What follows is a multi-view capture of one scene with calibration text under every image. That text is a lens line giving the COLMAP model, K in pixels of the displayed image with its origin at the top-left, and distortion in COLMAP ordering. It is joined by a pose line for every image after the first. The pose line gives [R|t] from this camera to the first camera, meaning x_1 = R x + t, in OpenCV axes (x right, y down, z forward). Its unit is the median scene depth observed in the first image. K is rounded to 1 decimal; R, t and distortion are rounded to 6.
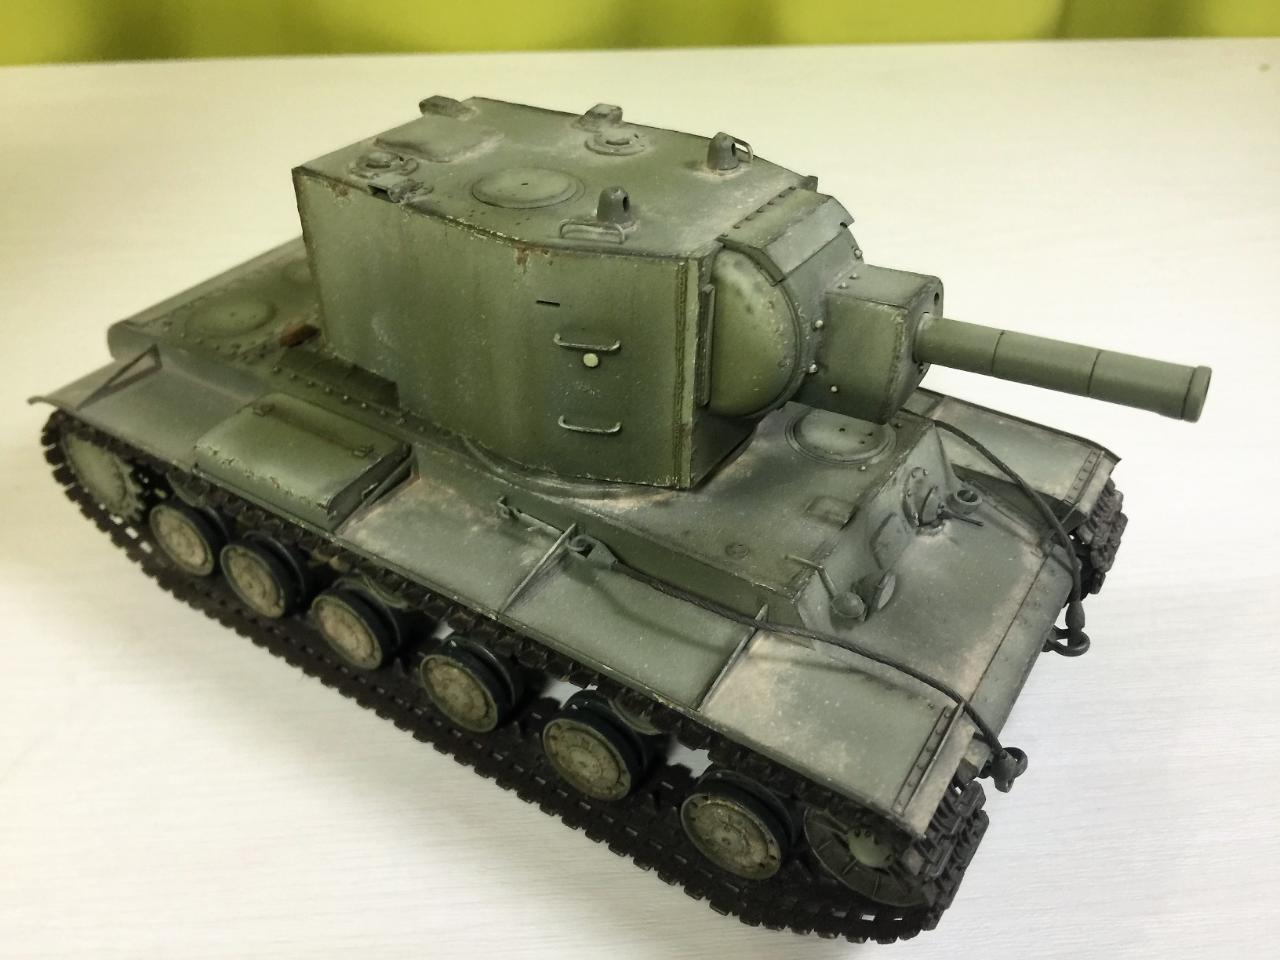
lens RADIAL K [[1141.9, 0, 632.7], [0, 1141.9, 475.5], [0, 0, 1]] dist [0.044576, -0.121571]
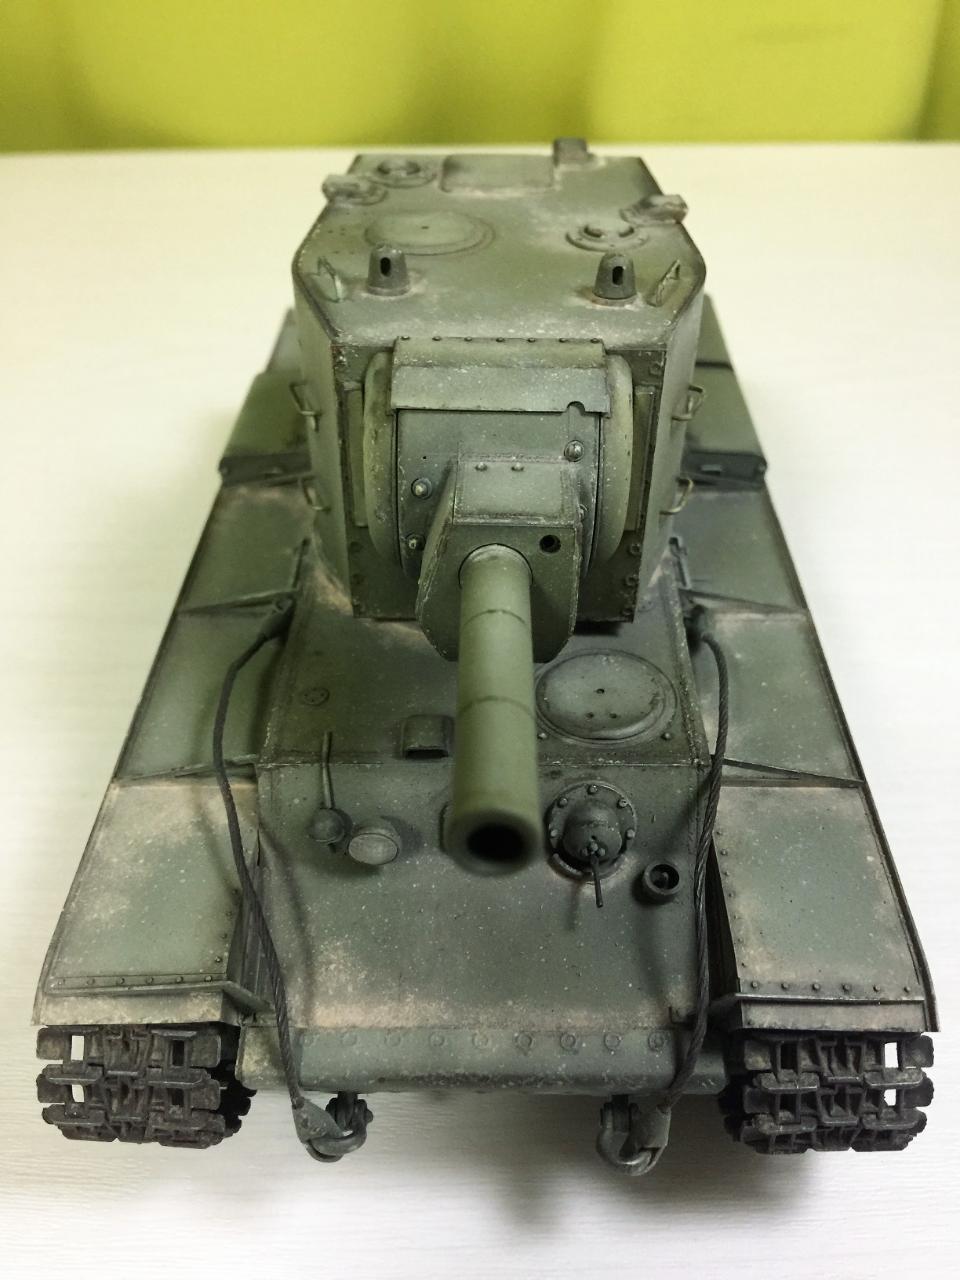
lens RADIAL K [[1141.9, 0, 475.6], [0, 1141.9, 645.5], [0, 0, 1]] dist [0.044576, -0.121571]
pose [[0.517709, 0.534512, -0.668038, 0.701954], [-0.489871, 0.825353, 0.280747, -0.263077], [0.701429, 0.181907, 0.689135, 0.492950]]
